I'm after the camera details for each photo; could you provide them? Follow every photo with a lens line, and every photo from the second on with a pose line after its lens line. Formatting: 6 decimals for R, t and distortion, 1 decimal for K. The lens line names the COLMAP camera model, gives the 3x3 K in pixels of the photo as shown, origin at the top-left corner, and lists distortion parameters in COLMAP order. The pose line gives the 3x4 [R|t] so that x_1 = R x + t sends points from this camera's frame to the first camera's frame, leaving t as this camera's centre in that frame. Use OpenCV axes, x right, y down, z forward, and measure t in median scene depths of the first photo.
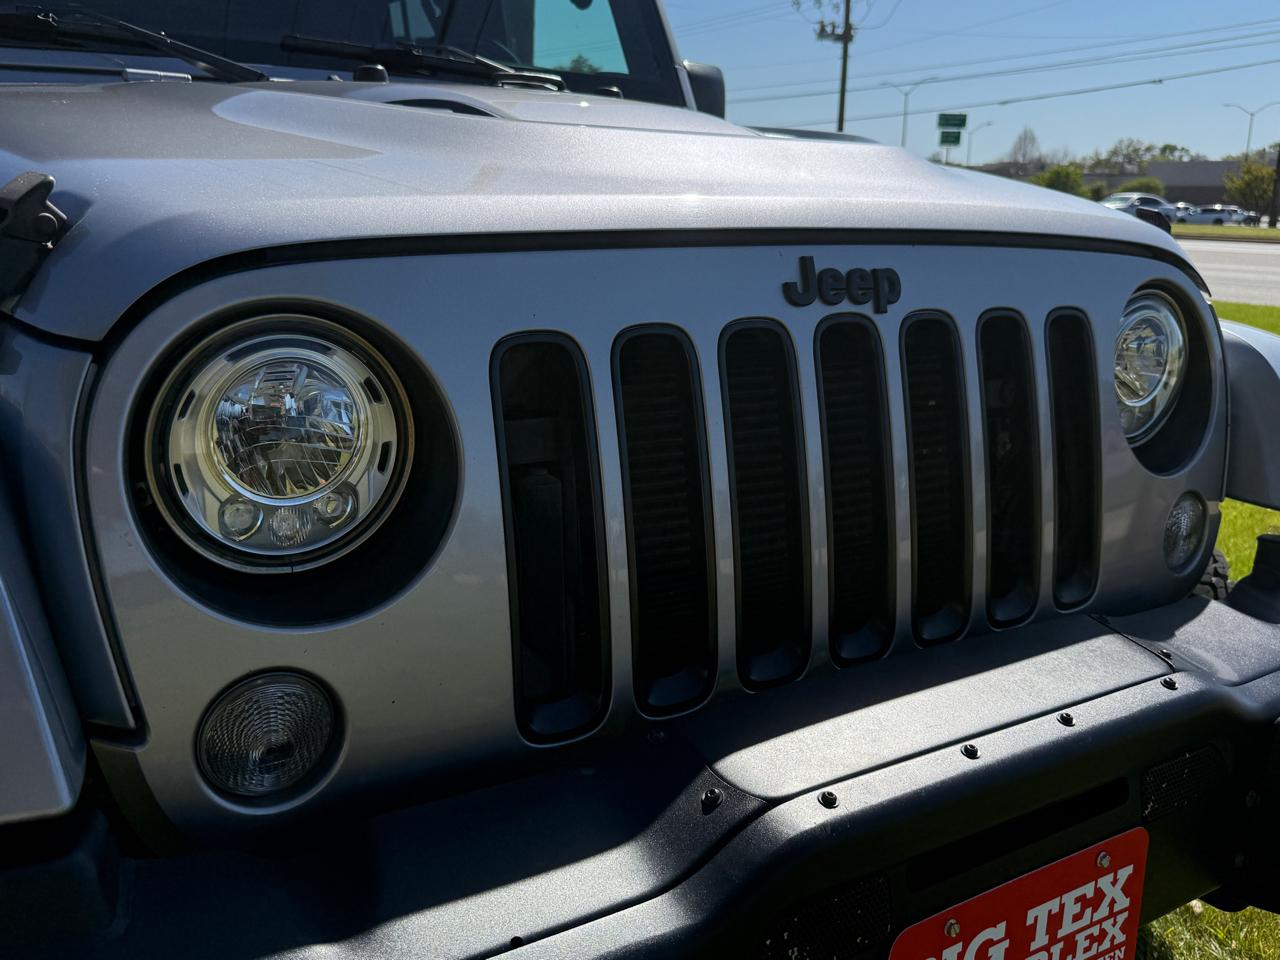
lens RADIAL K [[1116.2, 0, 640.0], [0, 1116.2, 480.0], [0, 0, 1]] dist [0.087188, -0.127447]
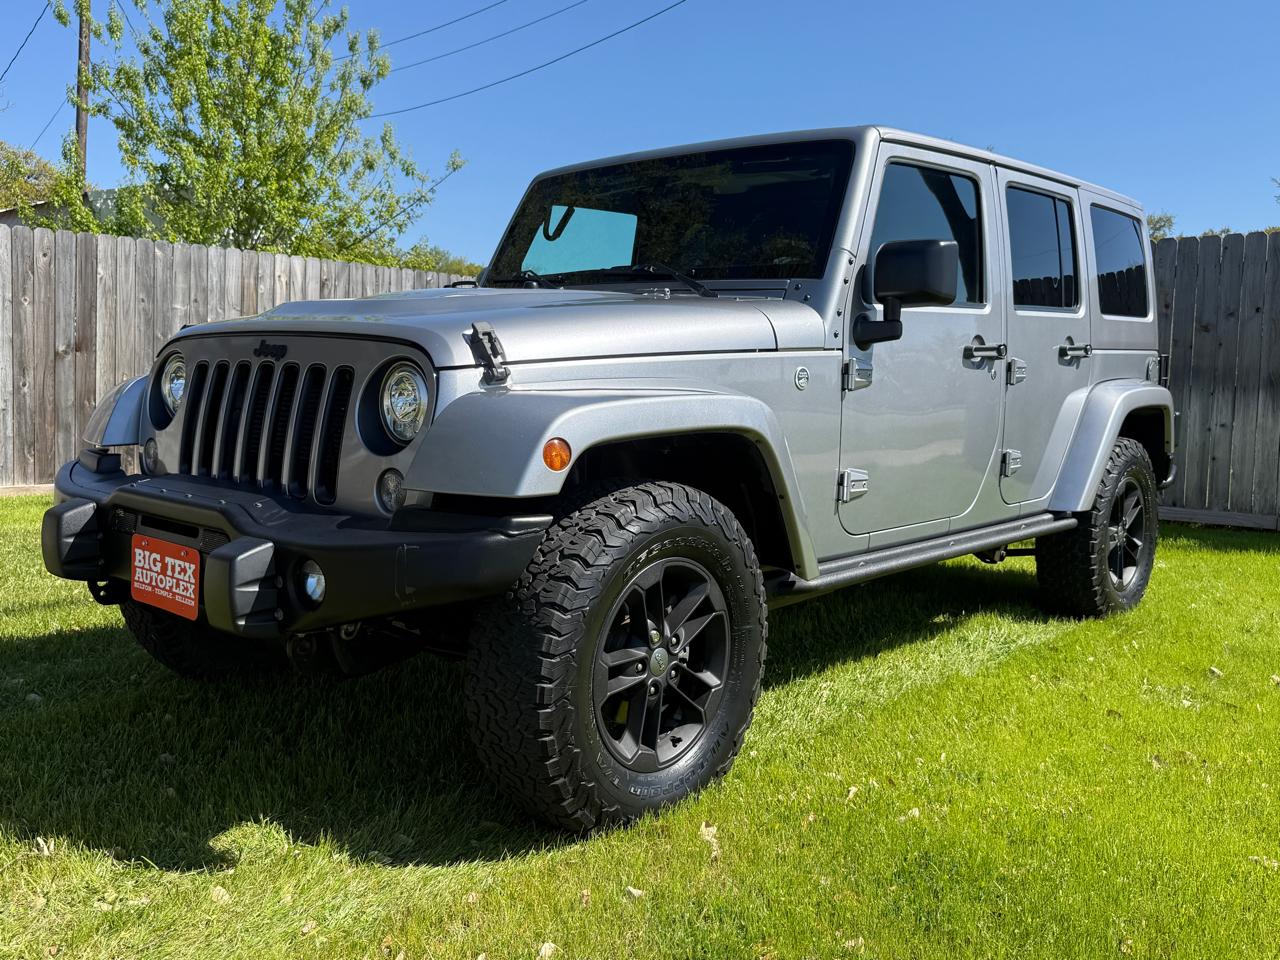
lens RADIAL K [[1116.2, 0, 640.0], [0, 1116.2, 480.0], [0, 0, 1]] dist [0.087188, -0.127447]
pose [[0.281309, 0.073773, -0.956777, 3.151227], [-0.242555, 0.970131, 0.003487, -0.099127], [0.928457, 0.231090, 0.290801, 1.153427]]
